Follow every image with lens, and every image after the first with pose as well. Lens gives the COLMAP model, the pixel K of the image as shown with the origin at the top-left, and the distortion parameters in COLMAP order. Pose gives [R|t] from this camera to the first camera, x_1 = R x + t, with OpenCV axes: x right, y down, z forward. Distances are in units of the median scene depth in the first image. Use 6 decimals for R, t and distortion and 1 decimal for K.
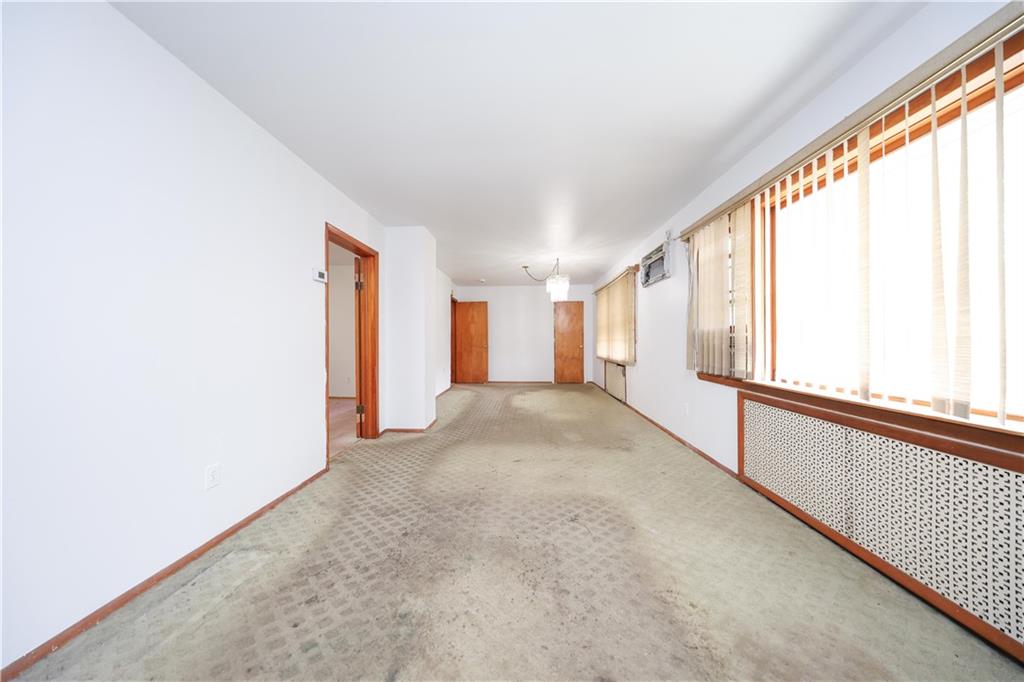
lens RADIAL K [[295.7, 0, 512.7], [0, 295.7, 340.9], [0, 0, 1]] dist [-0.003136, 0.000096]
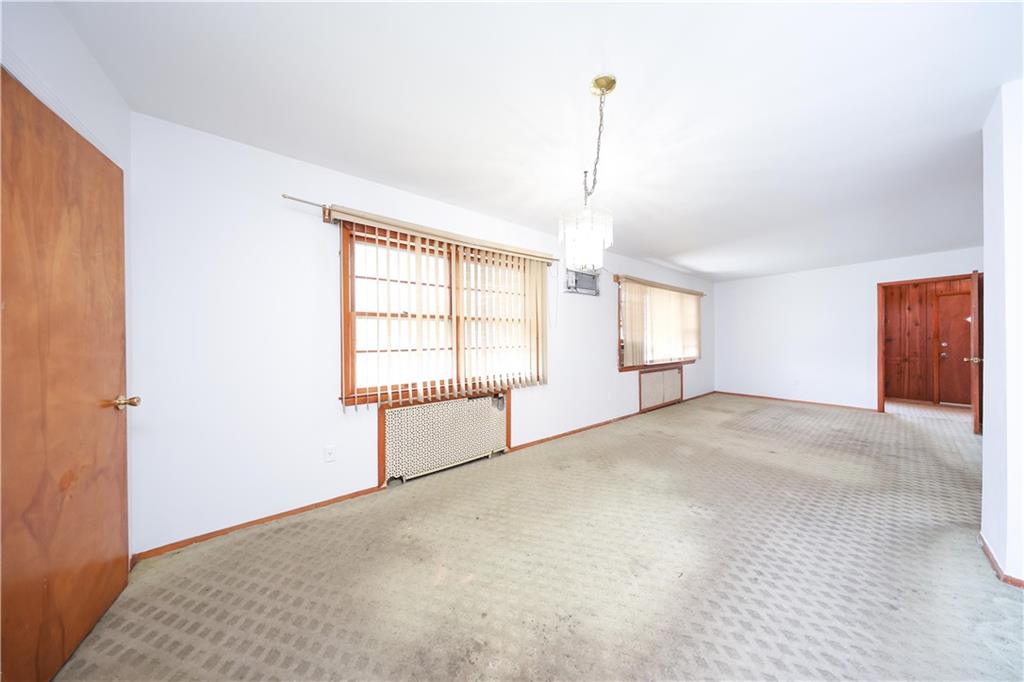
lens RADIAL K [[295.7, 0, 517.1], [0, 295.7, 340.0], [0, 0, 1]] dist [-0.003136, 0.000096]
pose [[-0.655641, 0.003762, 0.755063, -0.204257], [0.005560, 0.999985, -0.000155, -0.045035], [-0.755052, 0.004096, -0.655652, 2.542861]]
